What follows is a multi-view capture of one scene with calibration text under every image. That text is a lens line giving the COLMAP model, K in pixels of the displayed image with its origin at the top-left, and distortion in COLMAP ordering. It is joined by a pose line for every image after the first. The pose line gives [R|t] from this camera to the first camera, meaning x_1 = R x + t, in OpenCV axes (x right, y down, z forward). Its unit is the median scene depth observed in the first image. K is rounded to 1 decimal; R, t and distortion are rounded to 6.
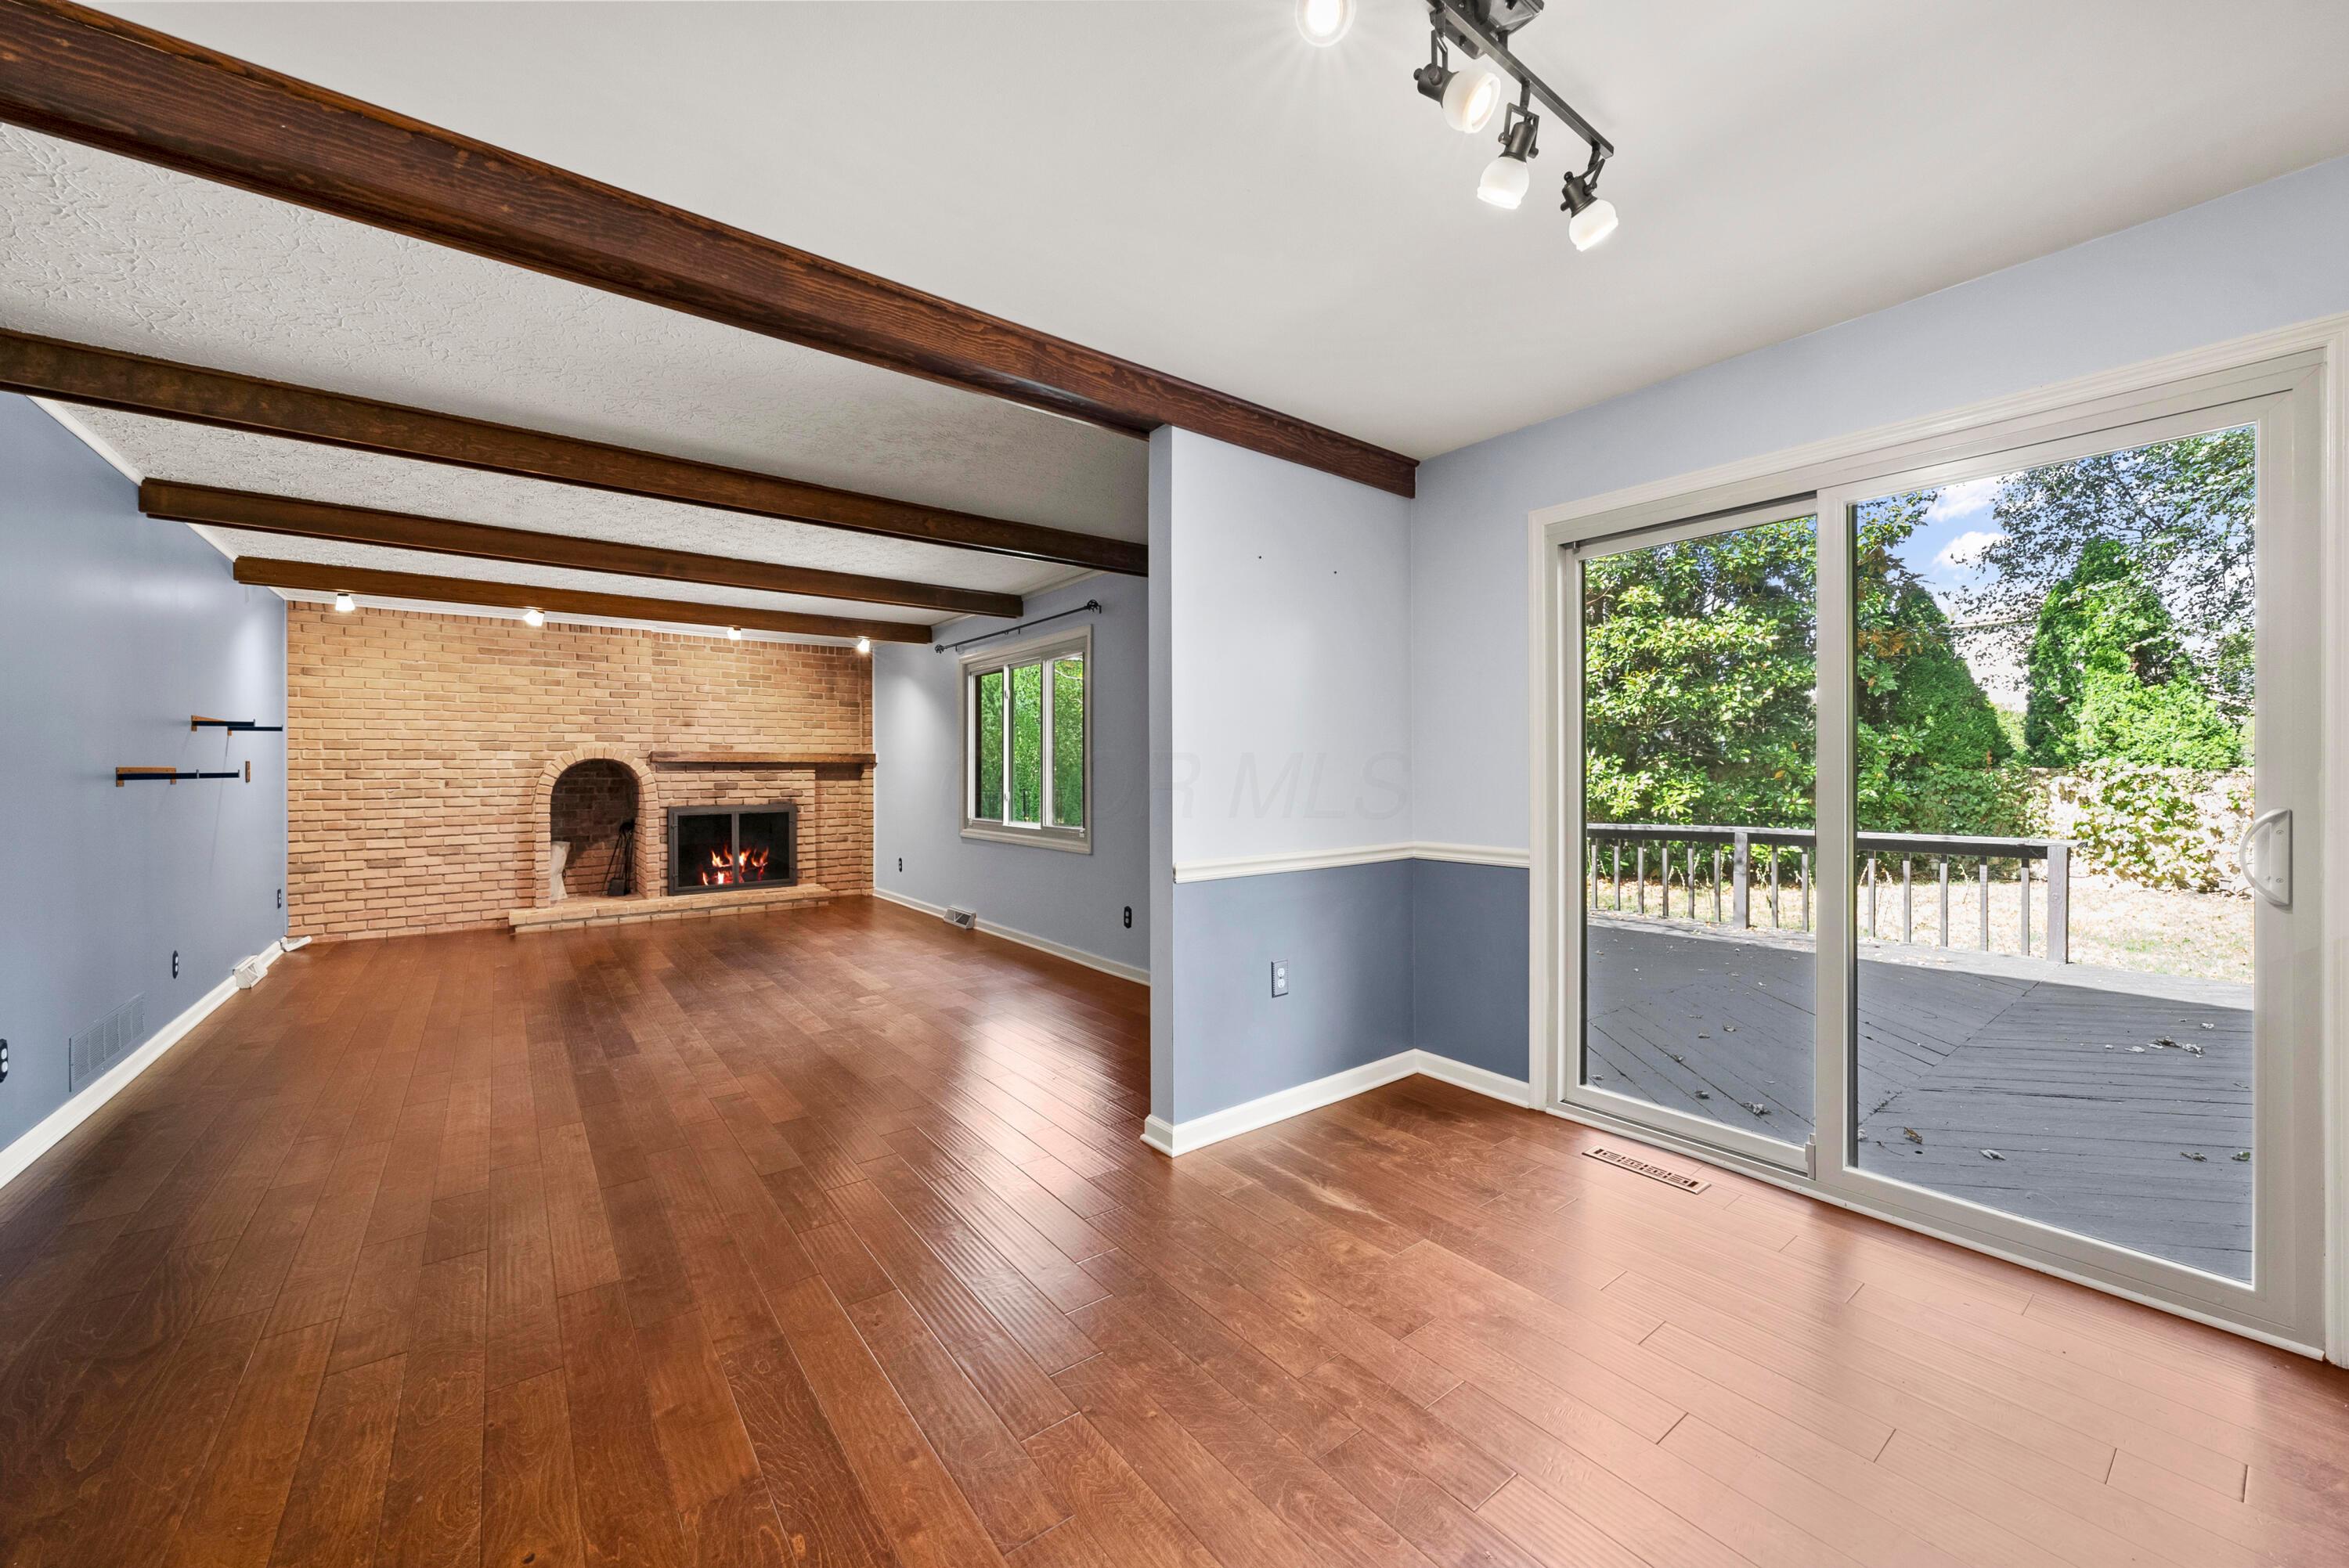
lens RADIAL K [[926.7, 0, 1176.0], [0, 926.7, 780.8], [0, 0, 1]] dist [0.002725, 0.000183]
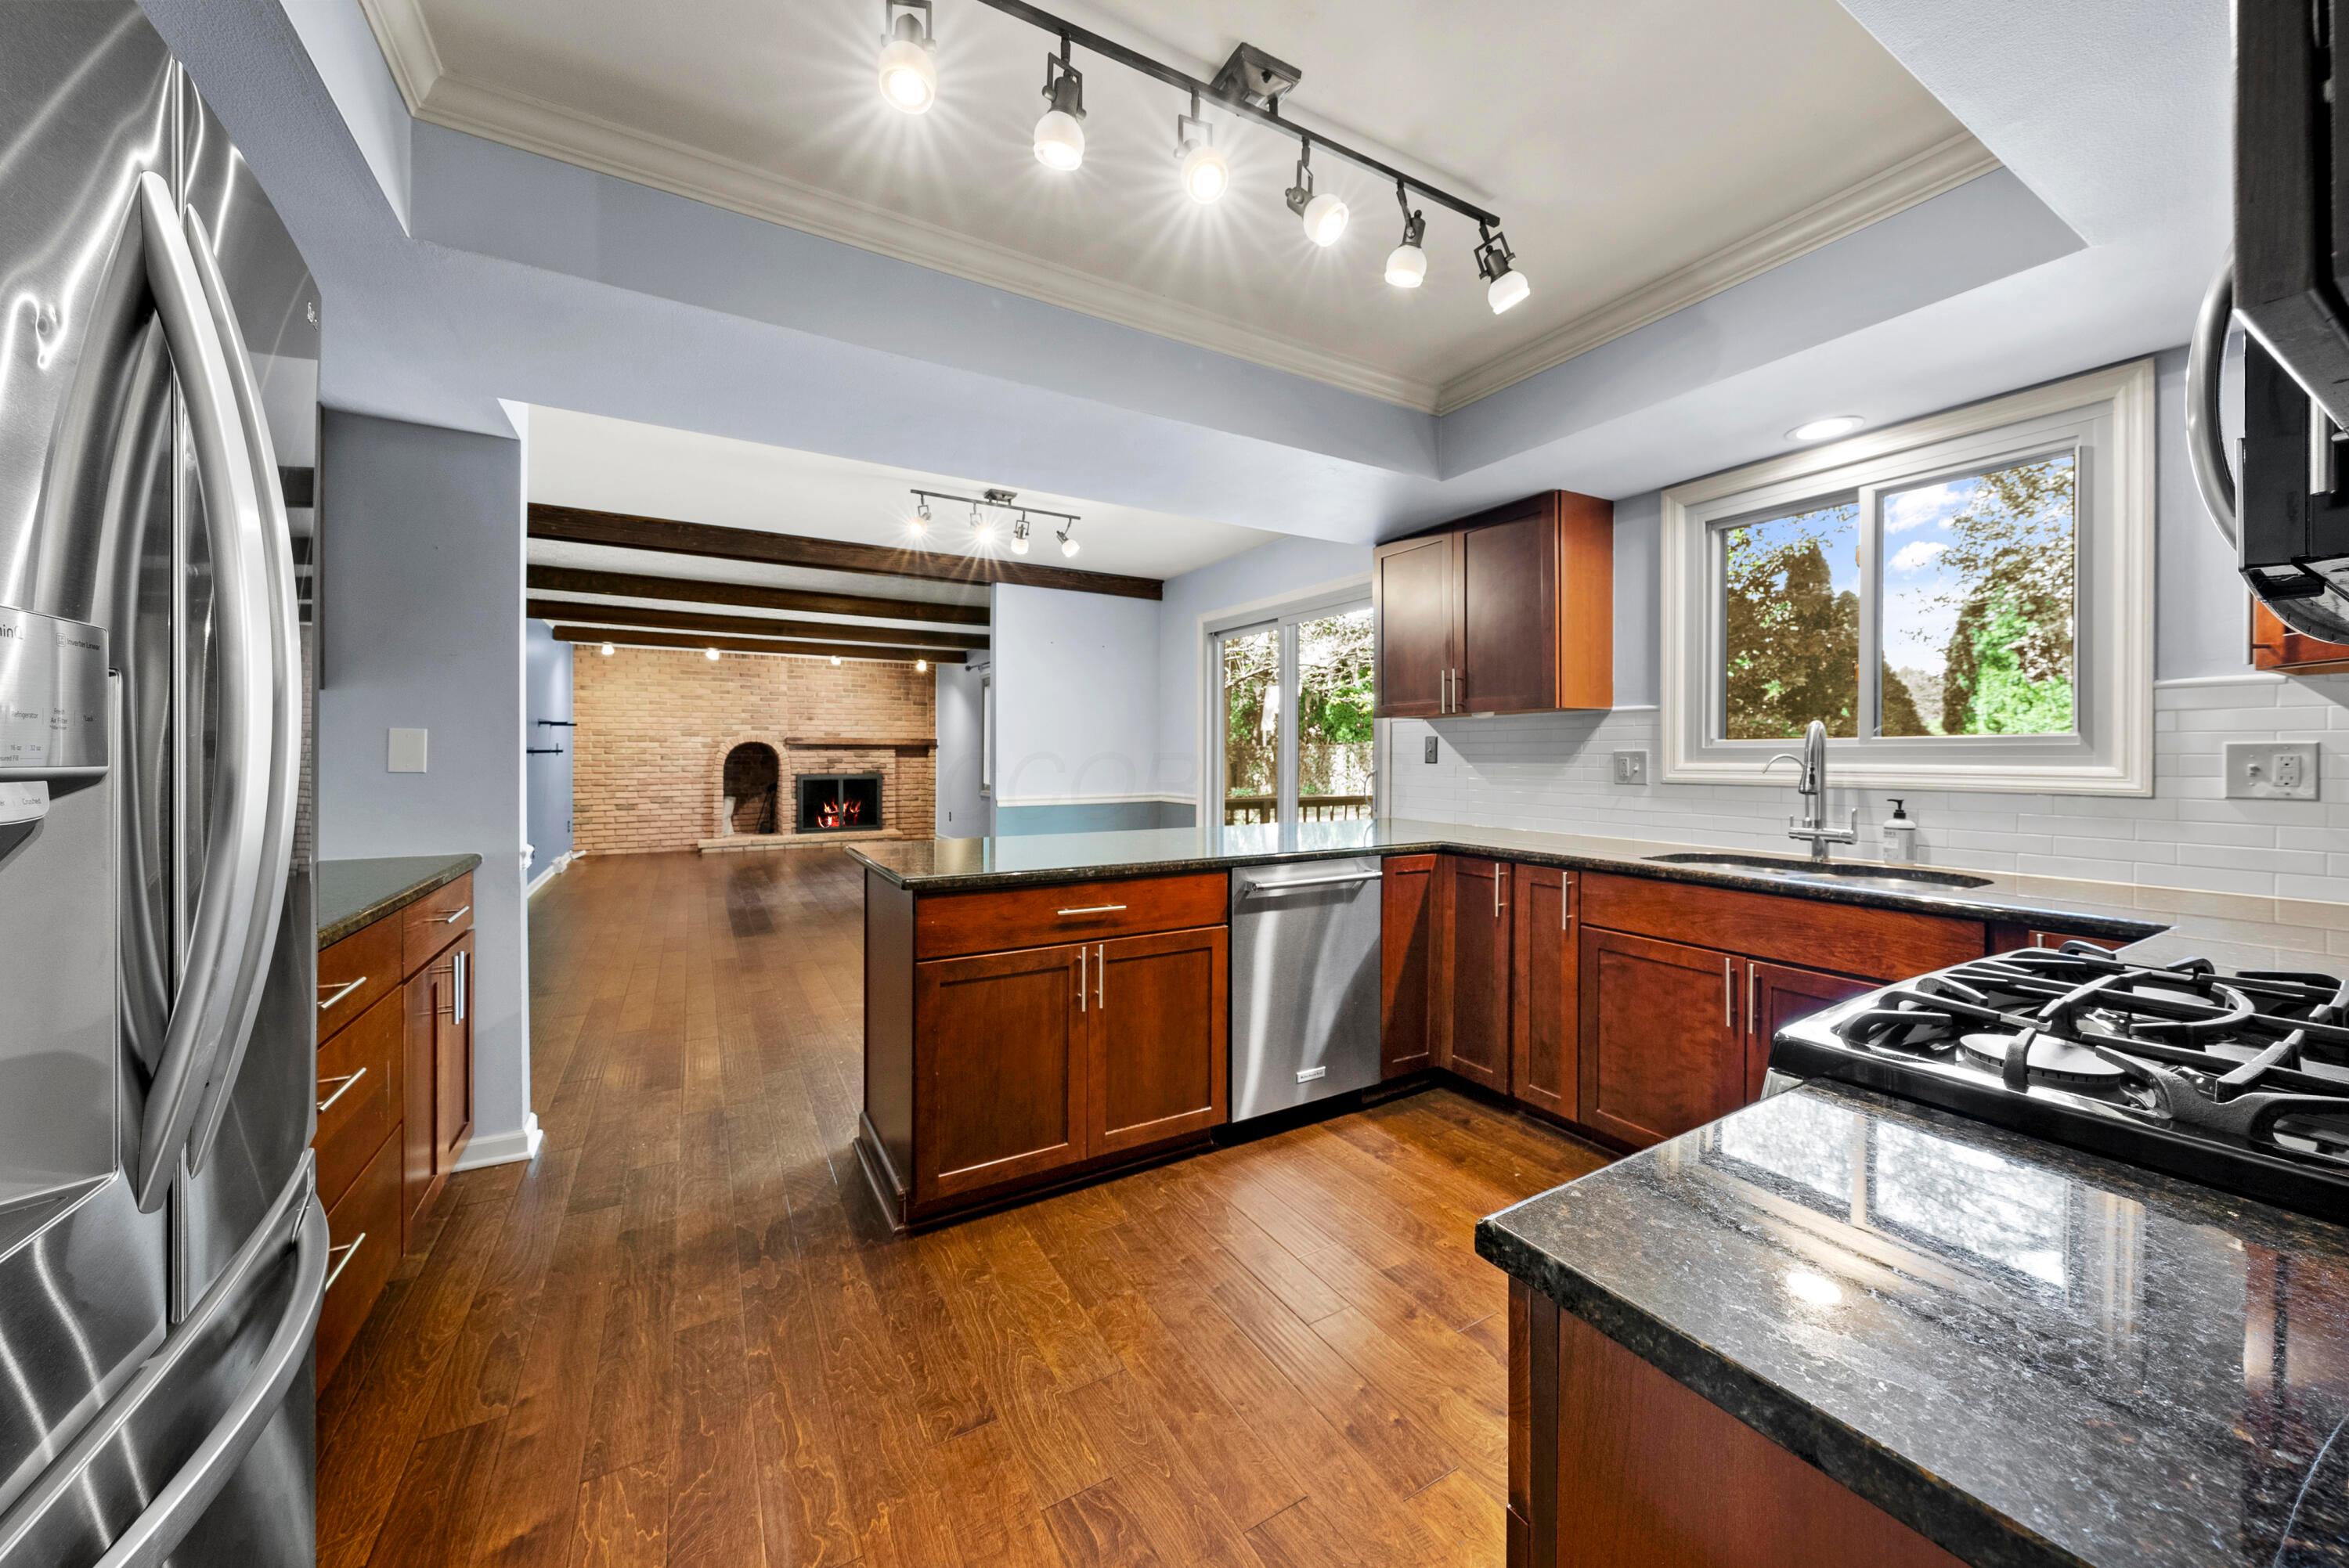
lens RADIAL K [[864.4, 0, 1181.5], [0, 864.4, 763.9], [0, 0, 1]] dist [-0.001618, -0.000073]
pose [[0.993343, 0.006873, -0.114992, 0.241050], [-0.006501, 0.999972, 0.003609, 0.002707], [0.115014, -0.002838, 0.993360, -0.330080]]
